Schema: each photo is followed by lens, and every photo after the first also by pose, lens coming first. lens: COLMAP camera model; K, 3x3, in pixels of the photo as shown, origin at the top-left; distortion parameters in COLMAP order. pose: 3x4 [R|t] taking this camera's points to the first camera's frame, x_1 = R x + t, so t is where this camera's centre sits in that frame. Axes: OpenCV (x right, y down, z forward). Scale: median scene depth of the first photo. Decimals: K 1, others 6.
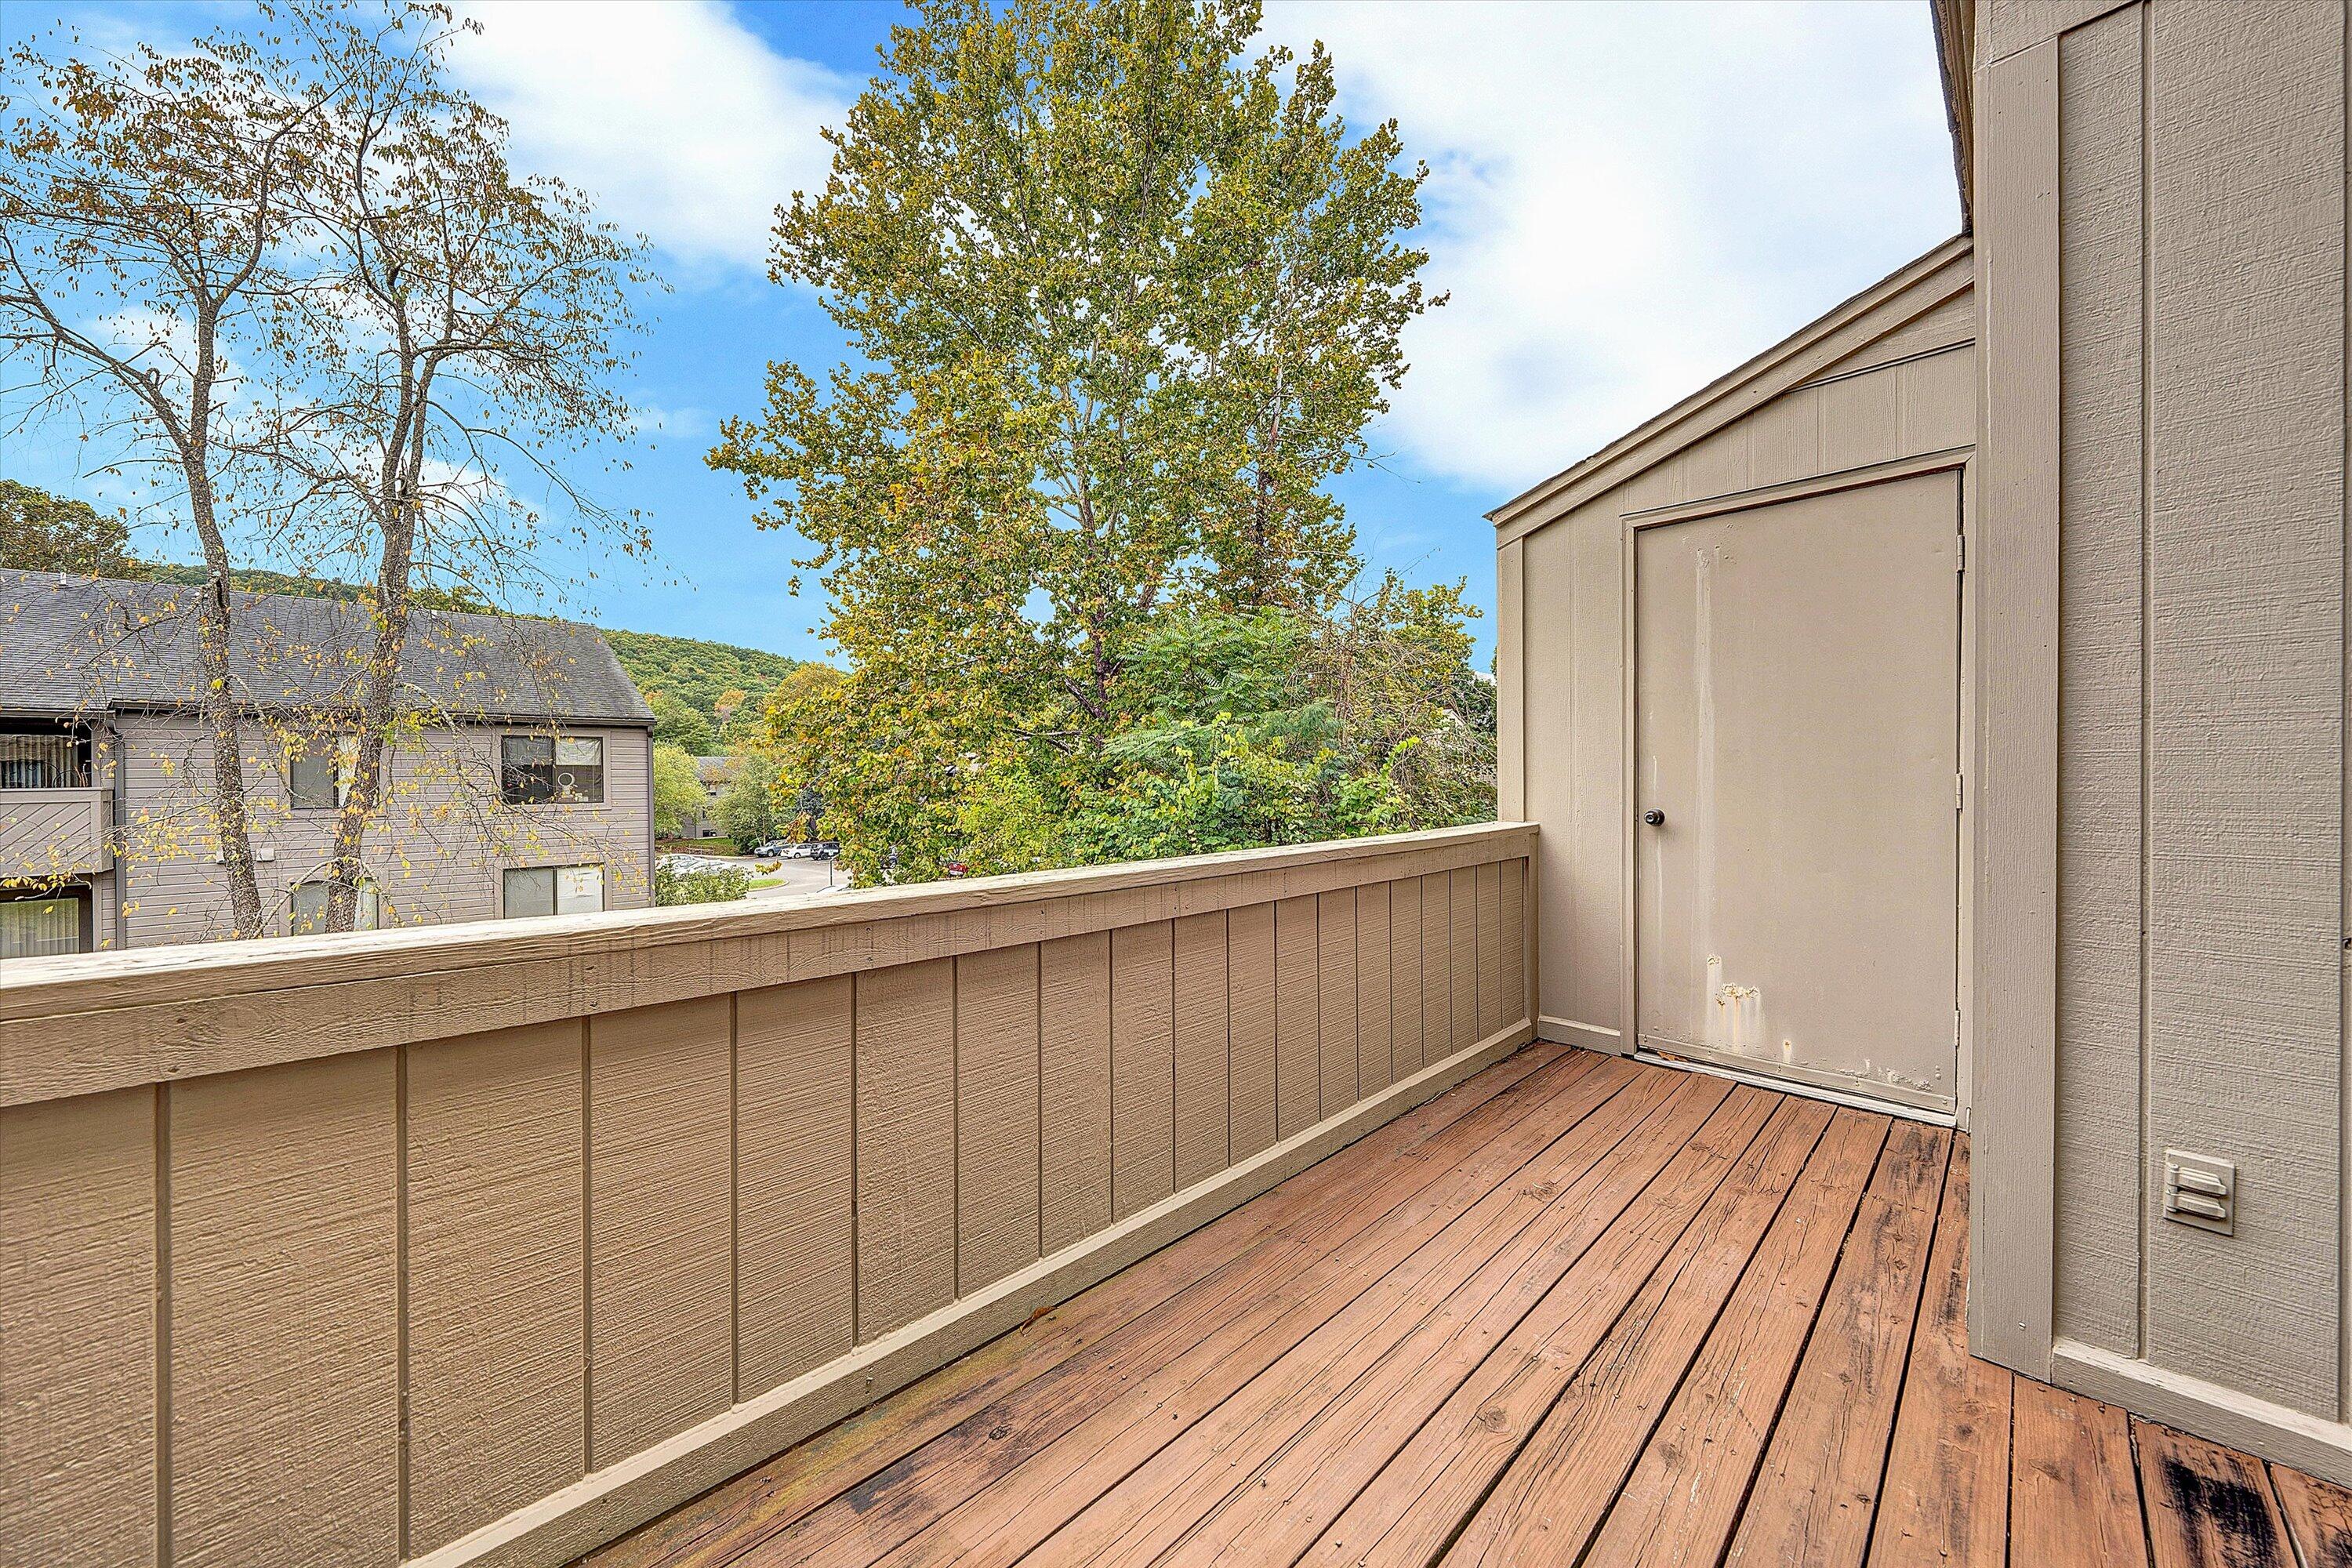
lens RADIAL K [[821.4, 0, 1176.0], [0, 821.4, 784.0], [0, 0, 1]] dist [0.007573, -0.000083]
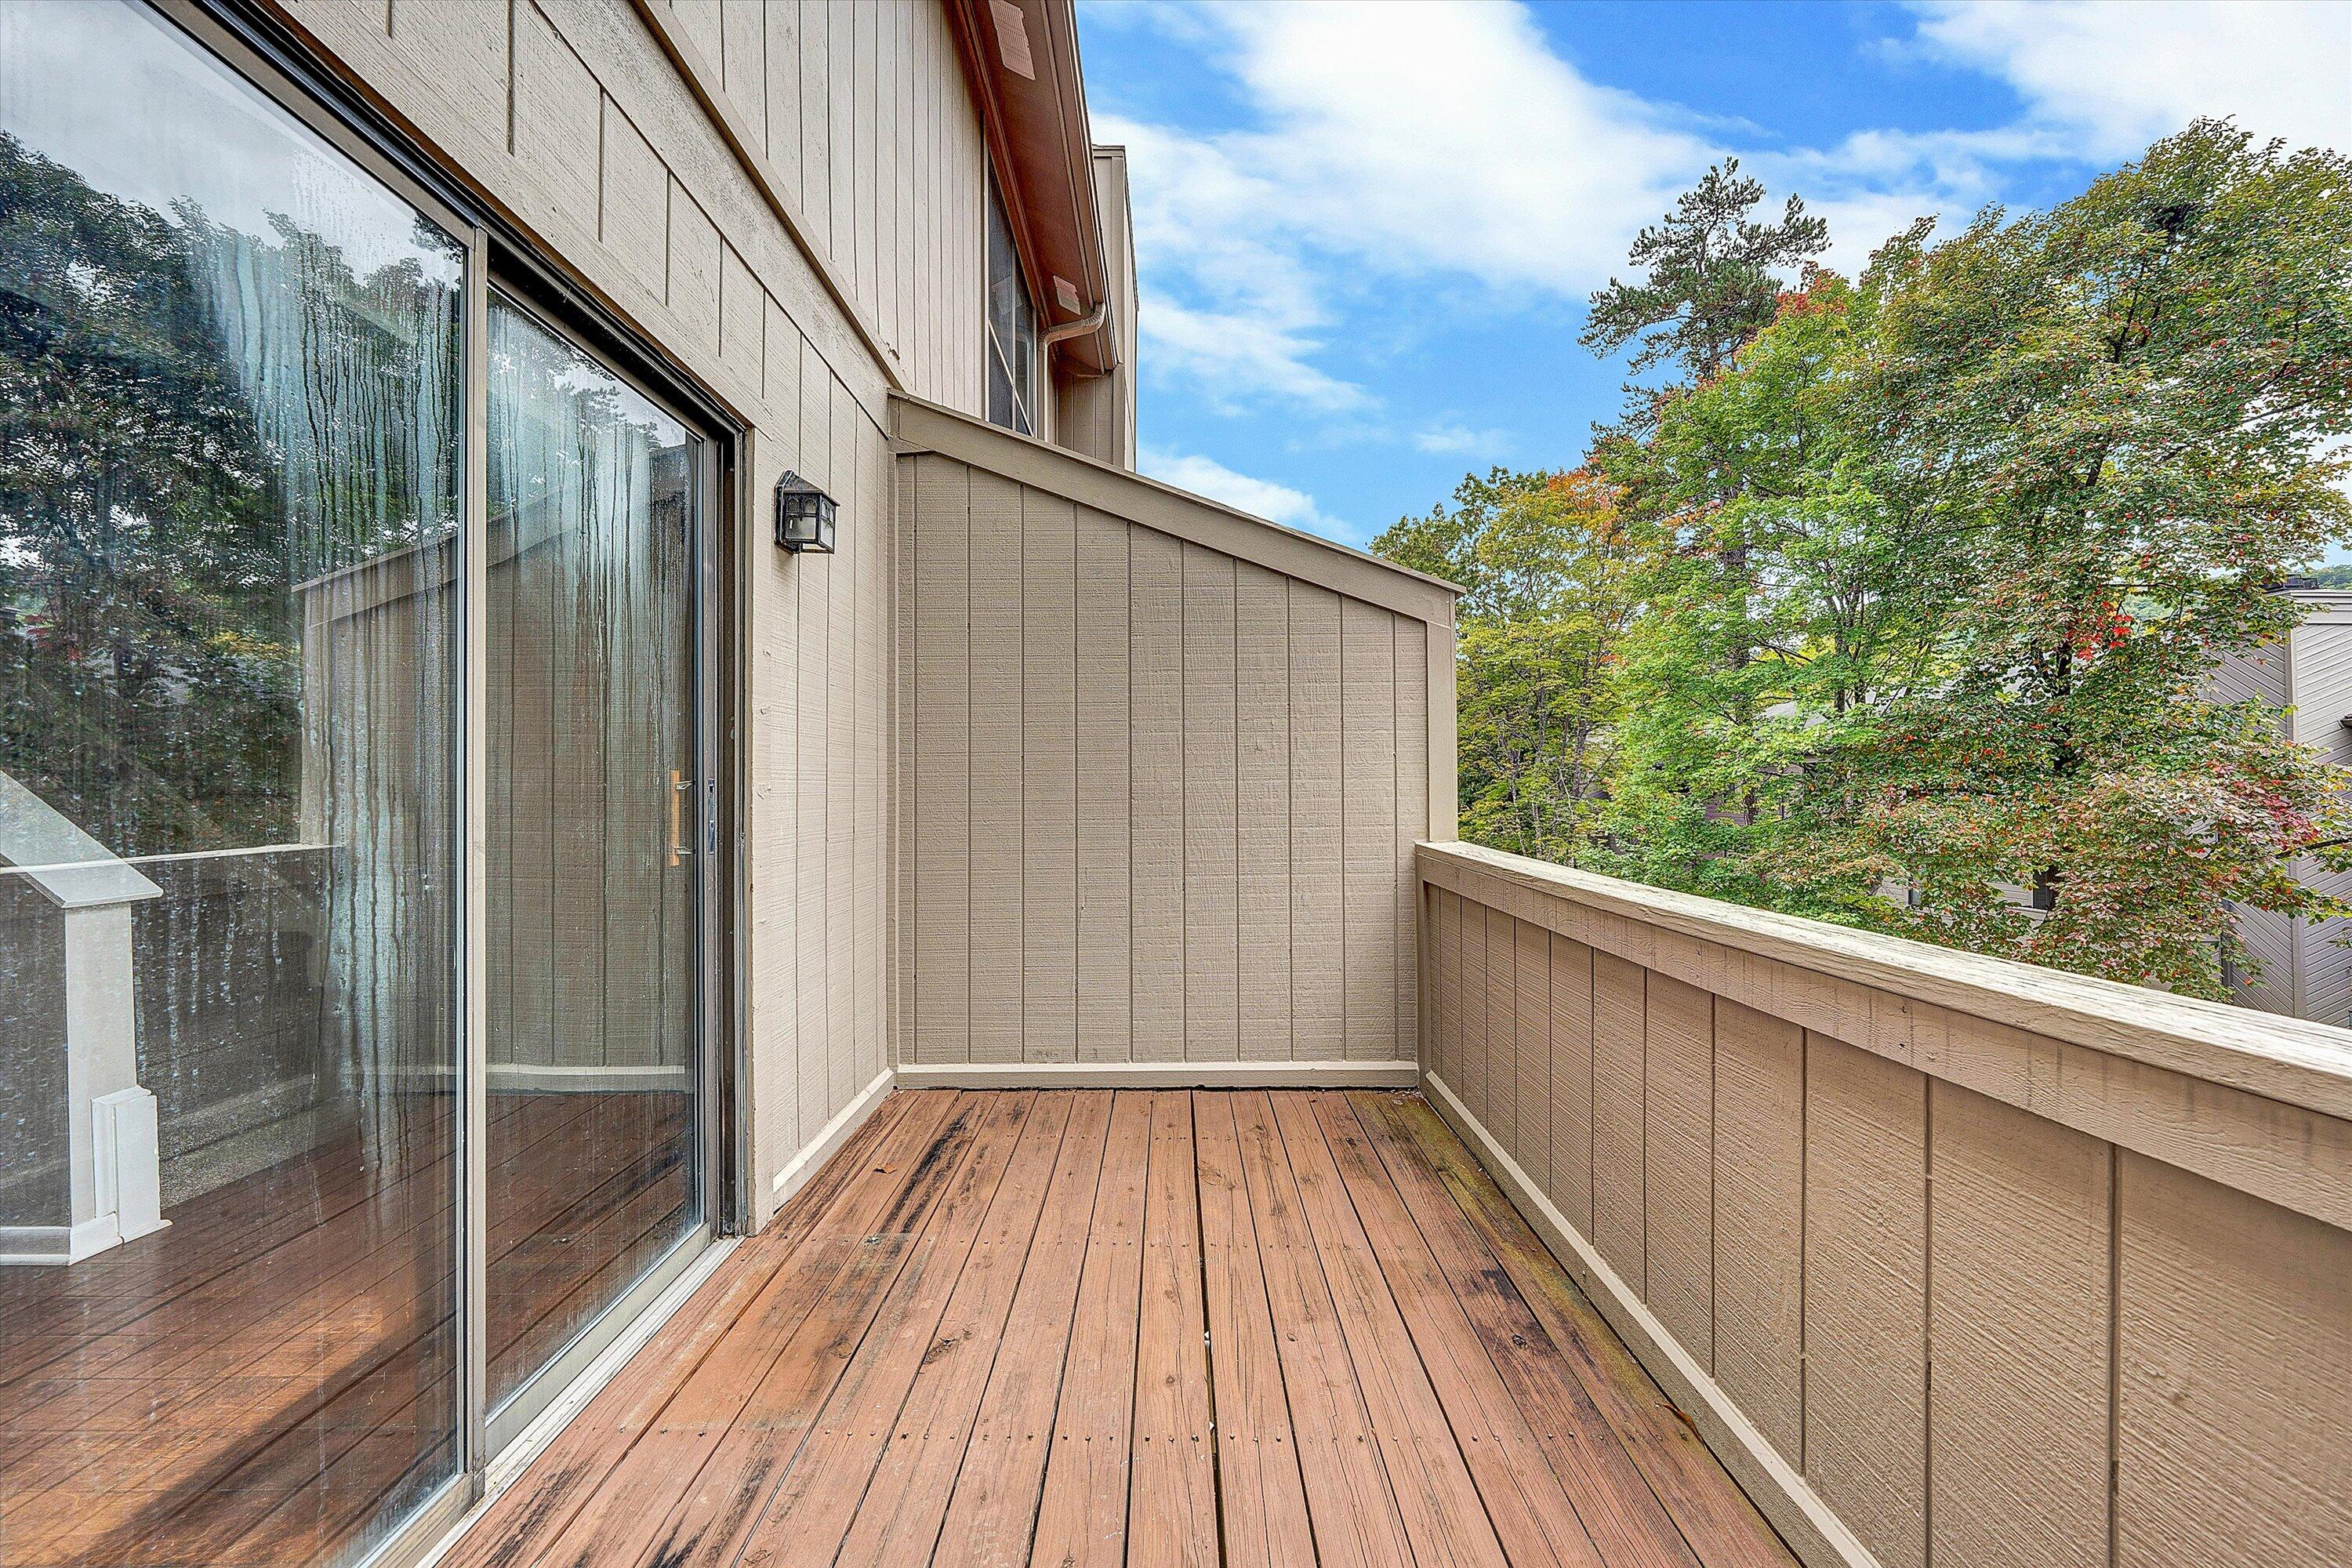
lens RADIAL K [[821.4, 0, 1176.0], [0, 821.4, 784.0], [0, 0, 1]] dist [0.007573, -0.000083]
pose [[-0.689228, -0.019620, -0.724278, 1.011202], [-0.024053, 0.999702, -0.004193, 0.014145], [0.724145, 0.014531, -0.689495, 1.483851]]
